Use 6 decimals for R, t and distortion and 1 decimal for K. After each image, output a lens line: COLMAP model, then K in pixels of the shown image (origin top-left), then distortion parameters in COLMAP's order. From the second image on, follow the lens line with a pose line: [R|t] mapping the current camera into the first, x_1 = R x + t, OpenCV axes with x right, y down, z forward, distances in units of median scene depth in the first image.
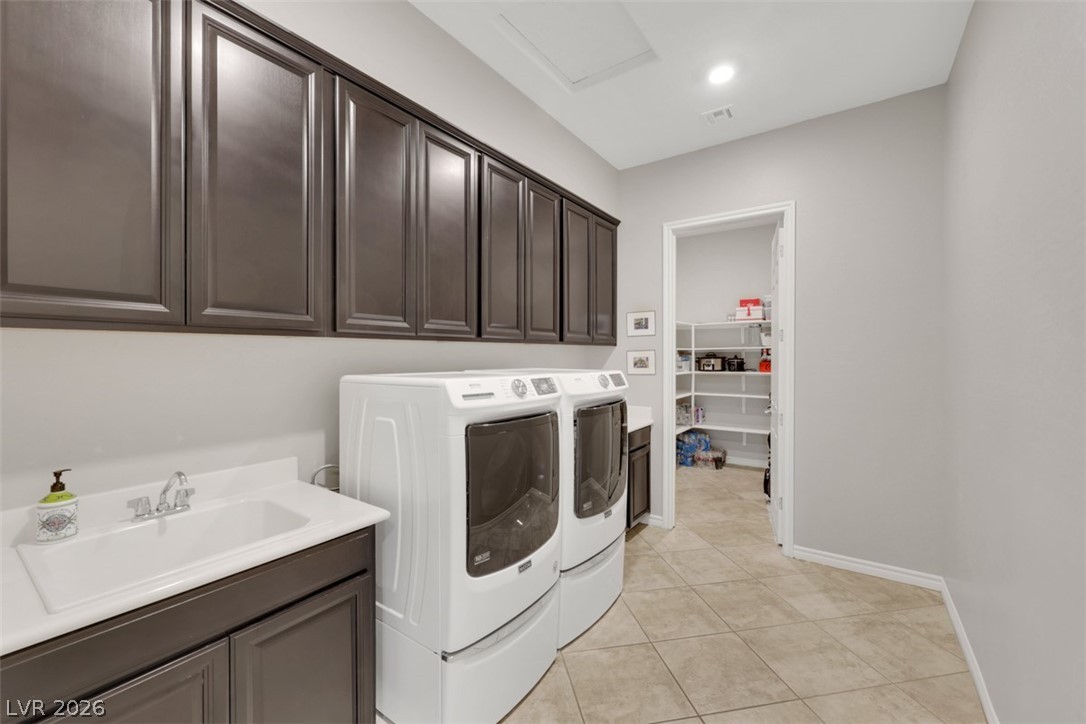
lens RADIAL K [[441.0, 0, 542.8], [0, 441.0, 359.8], [0, 0, 1]] dist [-0.001349, -0.000079]
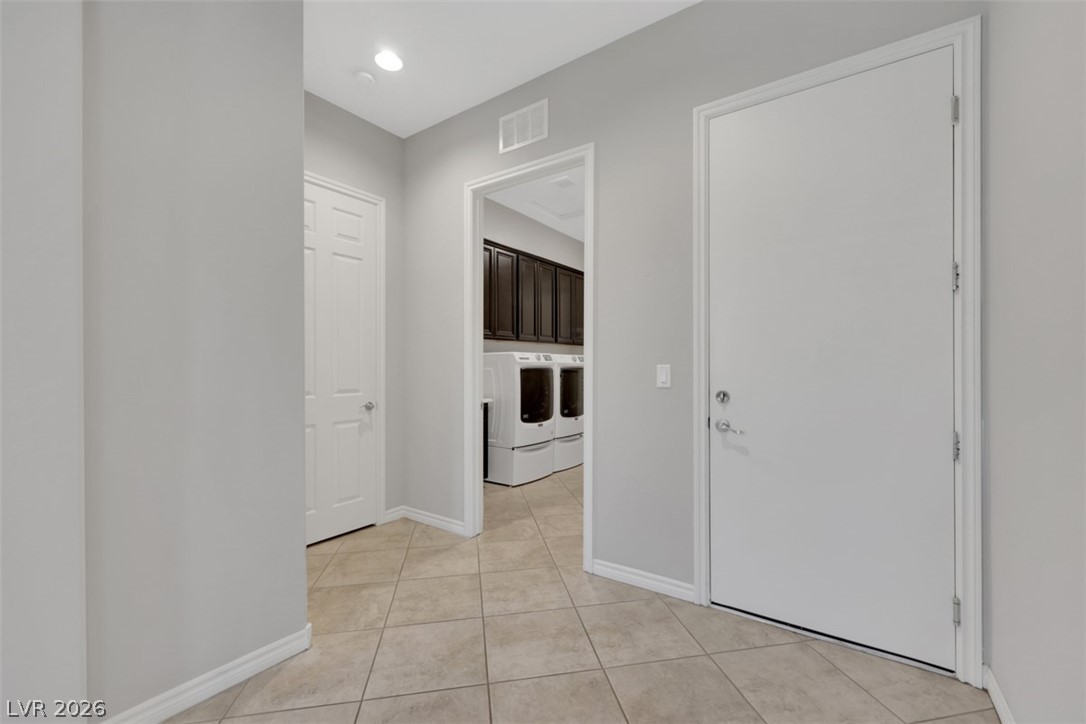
lens RADIAL K [[450.0, 0, 542.3], [0, 450.0, 360.1], [0, 0, 1]] dist [-0.000929, 0.000452]
pose [[0.999995, 0.003083, -0.000993, -0.020458], [-0.003103, 0.999786, -0.020456, 0.101130], [0.000930, 0.020459, 0.999790, -1.274291]]
